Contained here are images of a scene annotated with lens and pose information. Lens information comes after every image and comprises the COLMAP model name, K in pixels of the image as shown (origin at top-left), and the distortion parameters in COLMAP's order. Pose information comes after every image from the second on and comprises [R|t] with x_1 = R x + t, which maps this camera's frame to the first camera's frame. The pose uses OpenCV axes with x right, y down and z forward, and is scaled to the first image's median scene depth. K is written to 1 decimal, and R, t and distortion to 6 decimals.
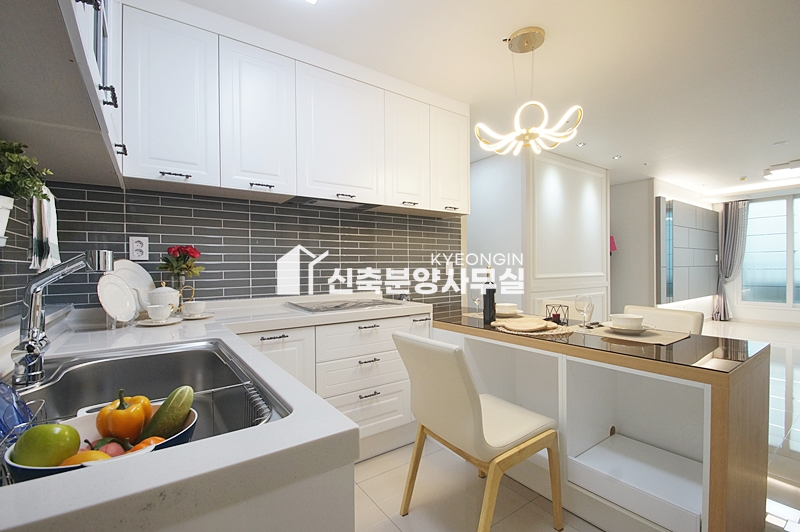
lens RADIAL K [[352.5, 0, 401.2], [0, 352.5, 270.0], [0, 0, 1]] dist [0.002414, -0.008511]
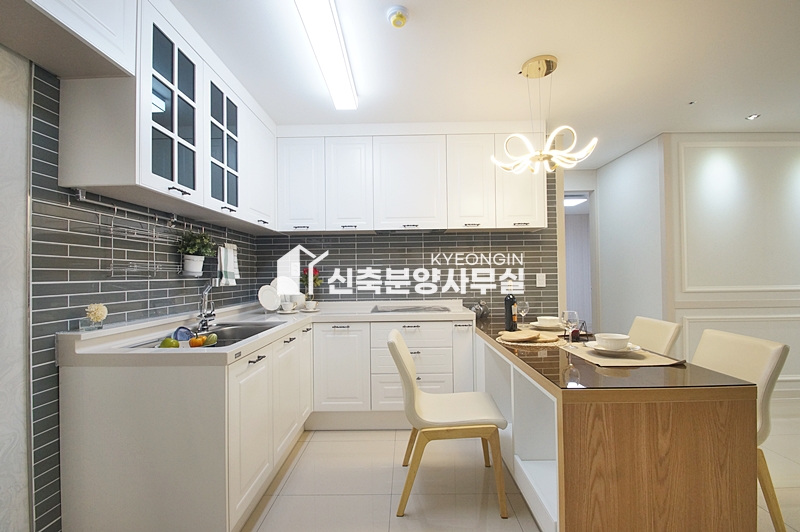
lens RADIAL K [[352.5, 0, 401.2], [0, 352.5, 270.0], [0, 0, 1]] dist [0.002414, -0.008511]
pose [[0.810267, -0.010859, -0.585961, 0.636409], [0.001340, 0.999860, -0.016677, -0.026771], [0.586060, 0.012728, 0.810168, -0.087513]]
